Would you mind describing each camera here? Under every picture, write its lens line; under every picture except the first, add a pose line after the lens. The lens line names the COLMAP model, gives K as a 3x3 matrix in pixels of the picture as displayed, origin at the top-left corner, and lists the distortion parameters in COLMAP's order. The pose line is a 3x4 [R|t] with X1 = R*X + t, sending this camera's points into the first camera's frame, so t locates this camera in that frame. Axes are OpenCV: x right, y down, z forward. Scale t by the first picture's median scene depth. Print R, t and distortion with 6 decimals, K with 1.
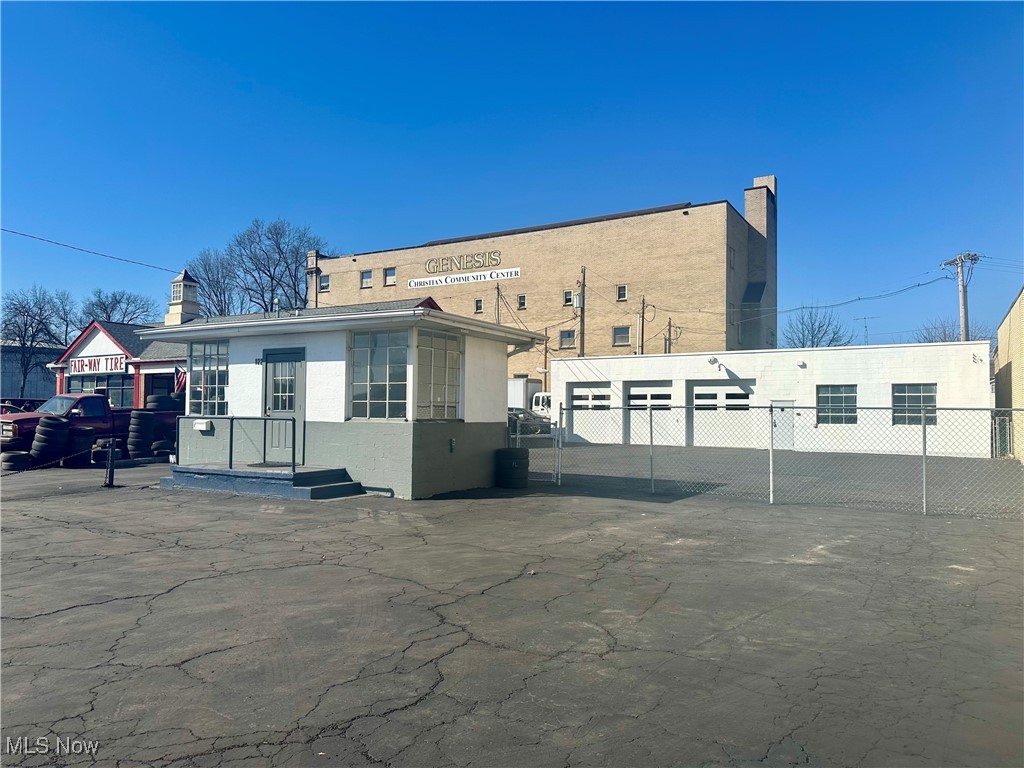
lens RADIAL K [[706.7, 0, 510.2], [0, 706.7, 384.8], [0, 0, 1]] dist [0.167999, -0.299794]
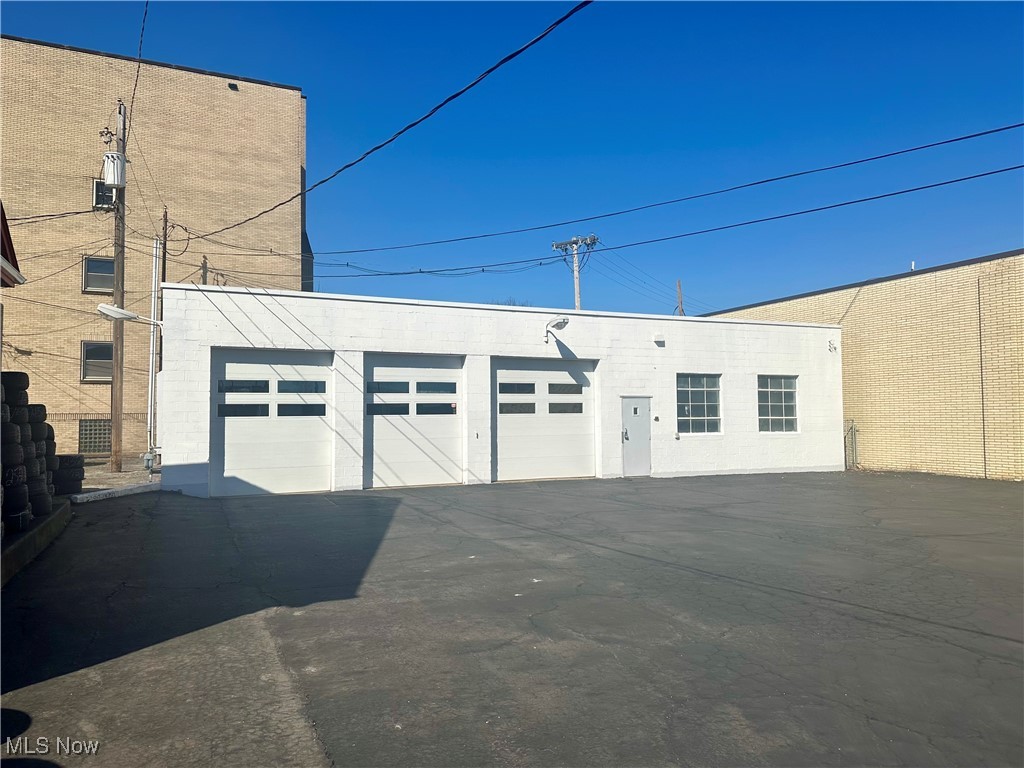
lens RADIAL K [[706.7, 0, 510.2], [0, 706.7, 384.8], [0, 0, 1]] dist [0.167999, -0.299794]
pose [[0.569950, 0.025850, 0.821273, -0.164914], [-0.024081, 0.999601, -0.014751, 0.020669], [-0.821327, -0.011370, 0.570345, 0.658630]]
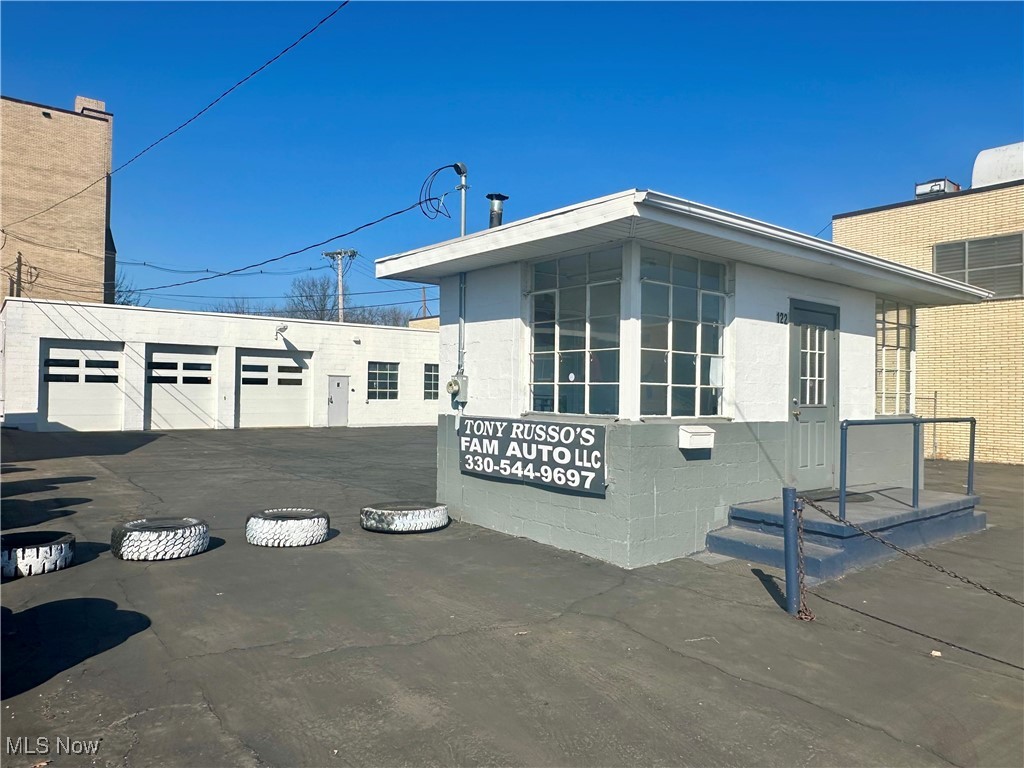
lens RADIAL K [[699.9, 0, 514.1], [0, 699.9, 383.8], [0, 0, 1]] dist [0.000207, -0.003138]
pose [[0.351759, 0.008491, 0.936052, -0.373451], [-0.051687, 0.998610, 0.010365, 0.009618], [-0.934663, -0.052027, 0.351709, 0.398586]]
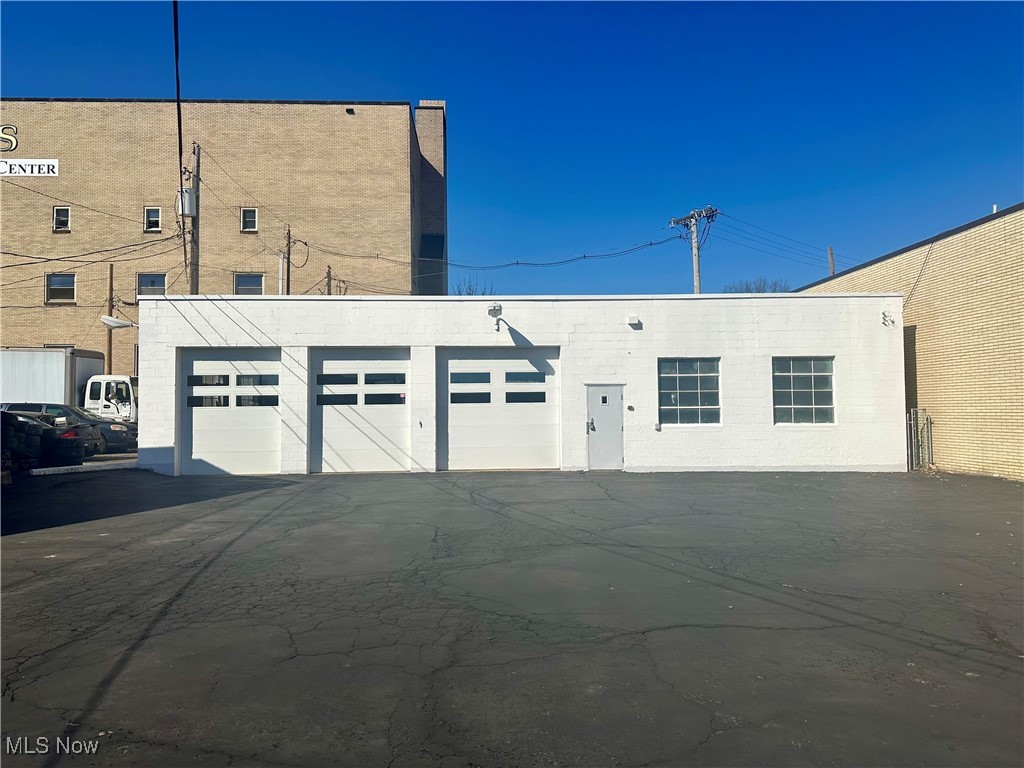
lens RADIAL K [[708.5, 0, 506.5], [0, 708.5, 383.9], [0, 0, 1]] dist [0.105637, -0.142506]
pose [[0.840123, 0.004537, 0.542378, 0.004267], [-0.008632, 0.999950, 0.005006, 0.017097], [-0.542328, -0.008888, 0.840120, 0.503921]]
